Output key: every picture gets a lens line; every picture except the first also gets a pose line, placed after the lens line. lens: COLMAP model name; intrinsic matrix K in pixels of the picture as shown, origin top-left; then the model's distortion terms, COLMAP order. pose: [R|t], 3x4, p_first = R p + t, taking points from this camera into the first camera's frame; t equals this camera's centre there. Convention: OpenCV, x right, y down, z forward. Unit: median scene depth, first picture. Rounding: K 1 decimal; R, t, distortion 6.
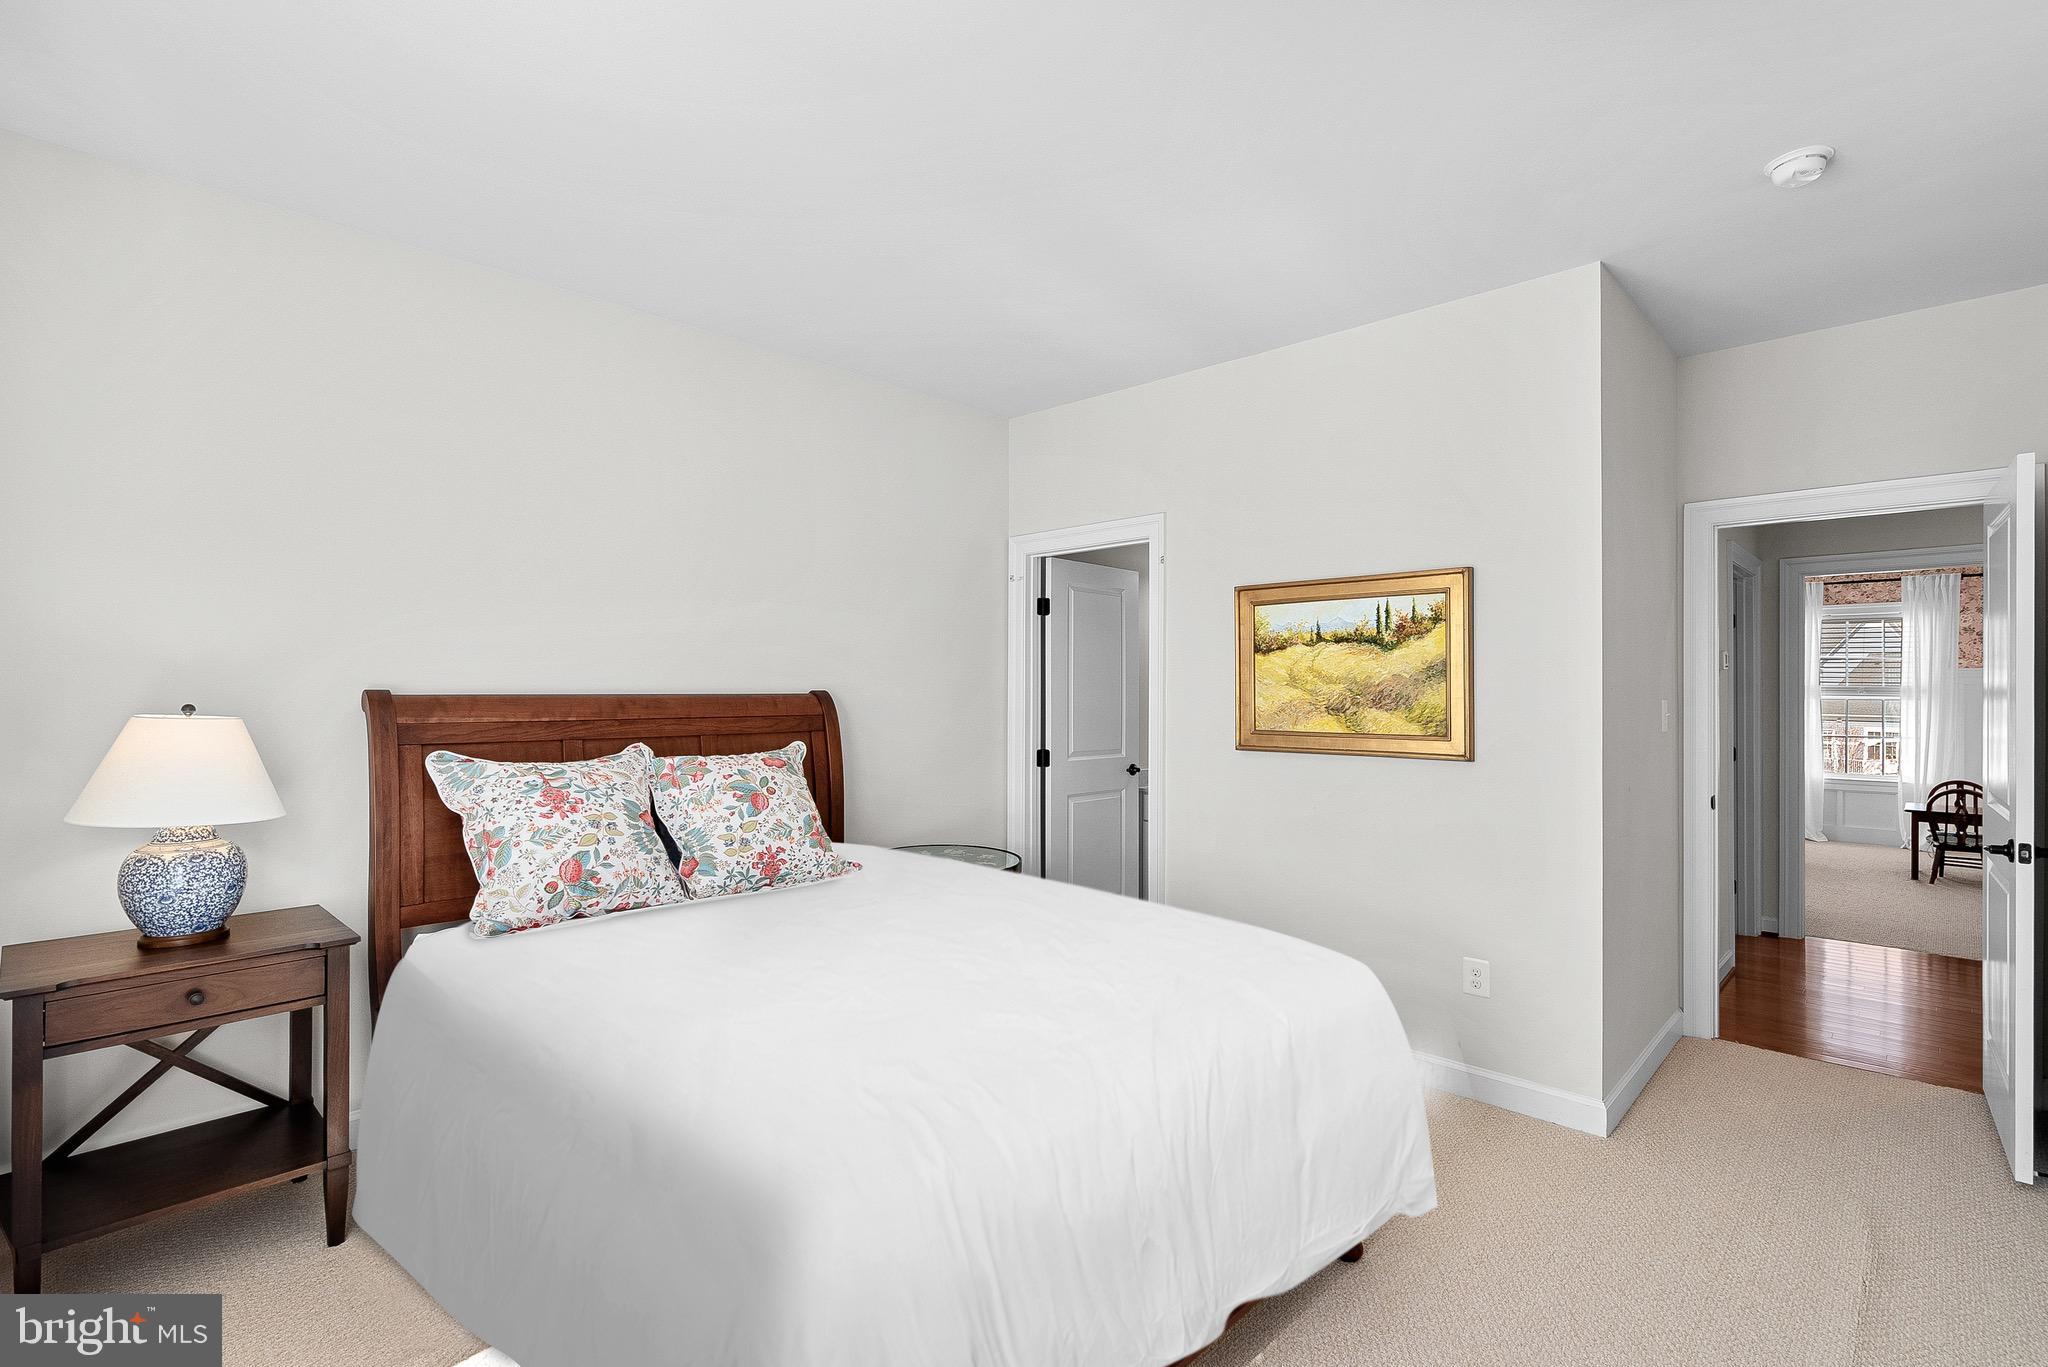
lens RADIAL K [[937.0, 0, 1033.9], [0, 937.0, 691.4], [0, 0, 1]] dist [-0.001059, -0.000378]
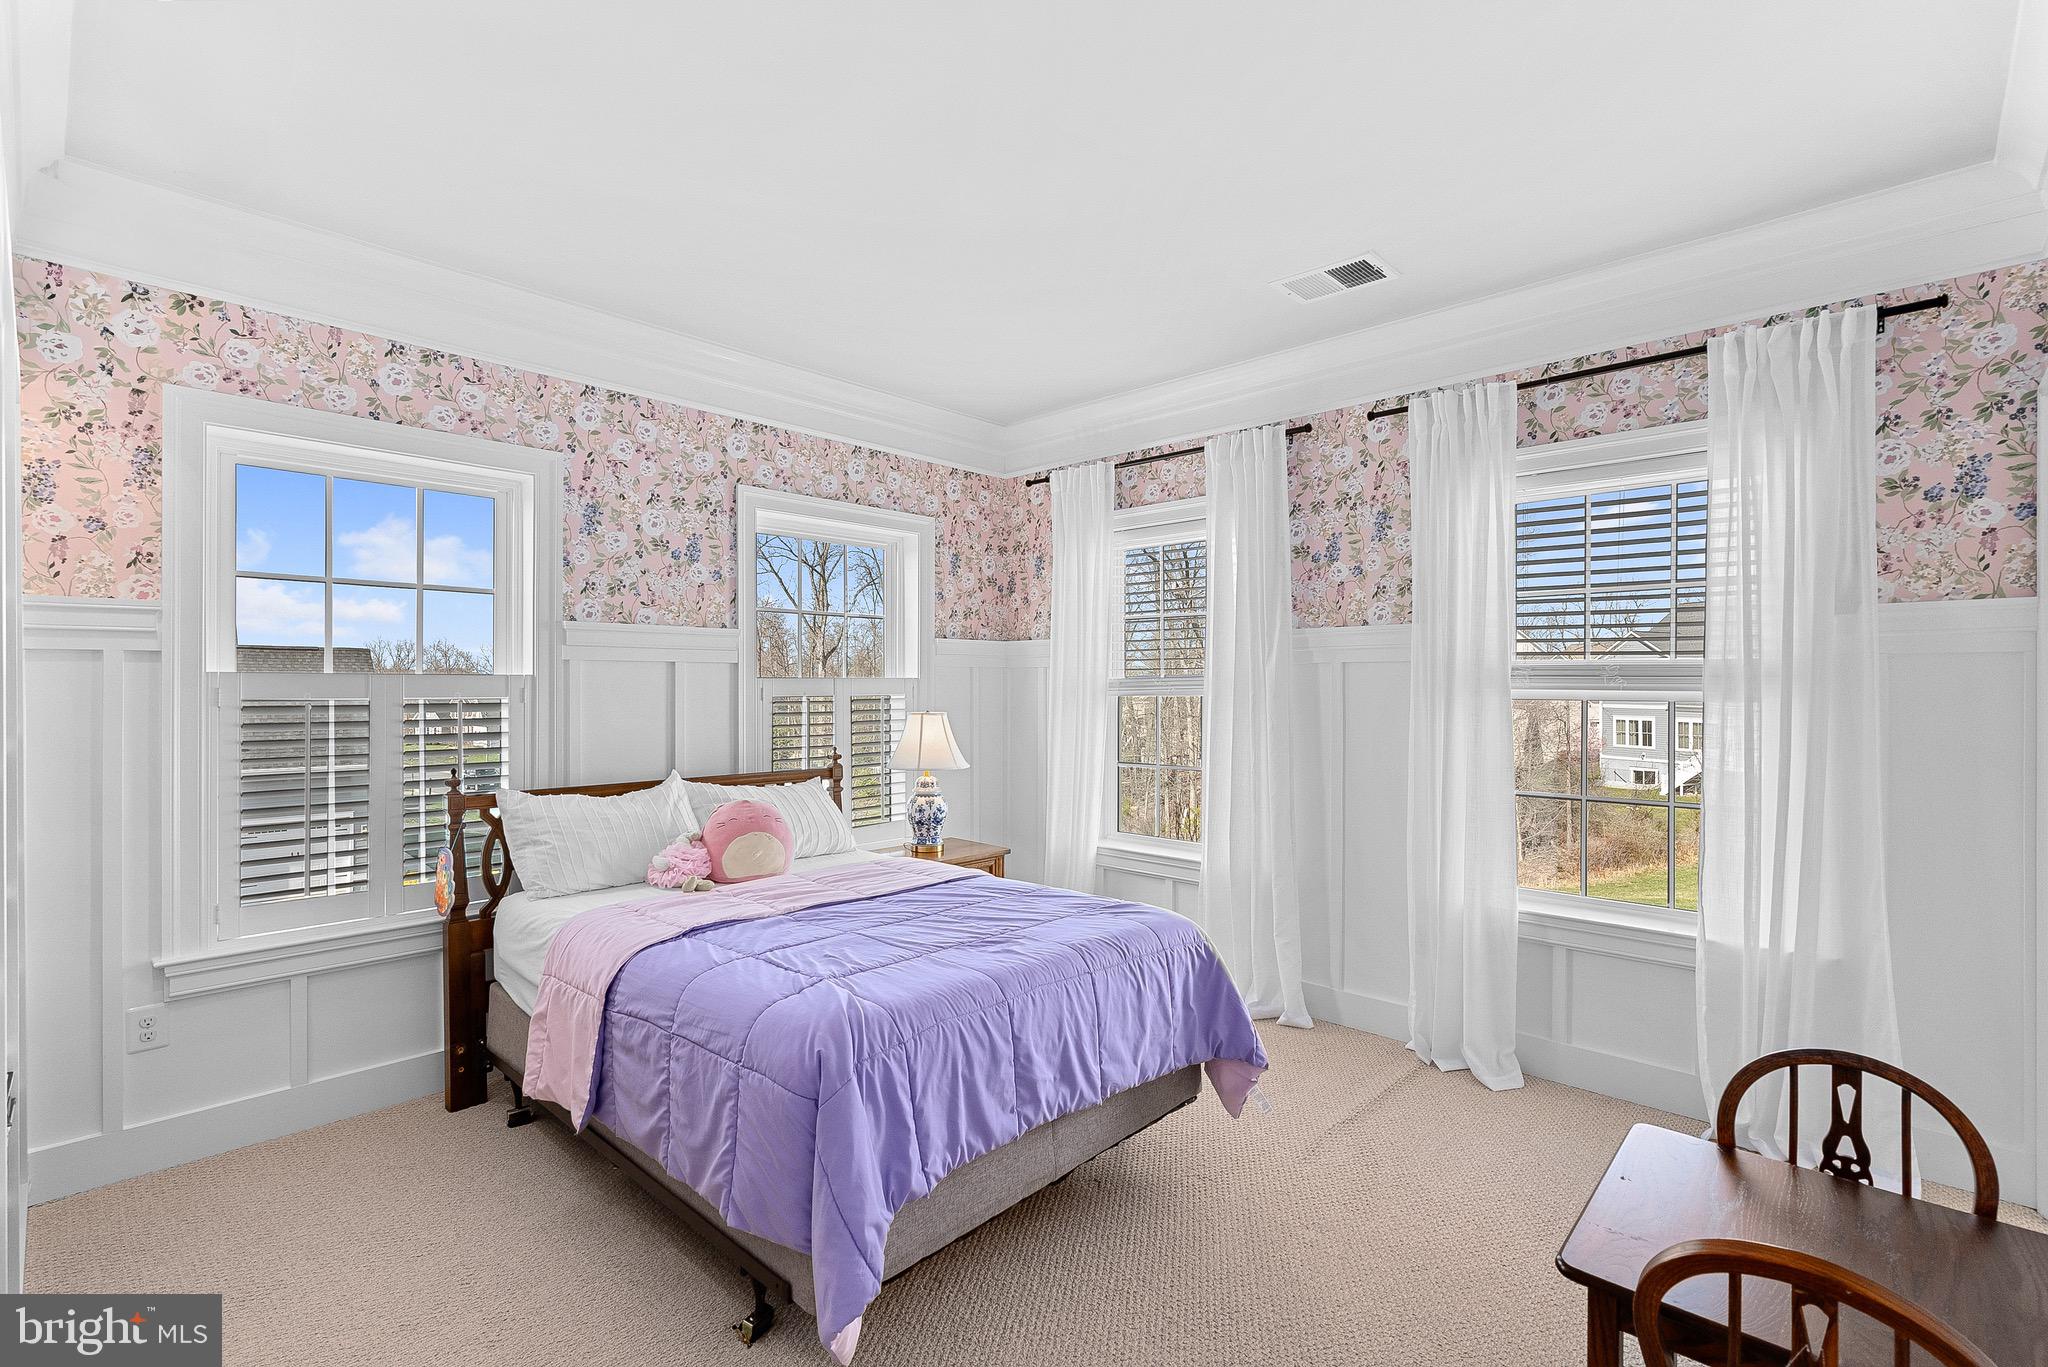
lens RADIAL K [[937.0, 0, 1008.2], [0, 937.0, 684.5], [0, 0, 1]] dist [-0.001059, -0.000378]
pose [[0.999991, 0.001038, 0.004054, 0.677352], [-0.001040, 0.999999, 0.000682, 0.002989], [-0.004054, -0.000687, 0.999992, 0.666216]]
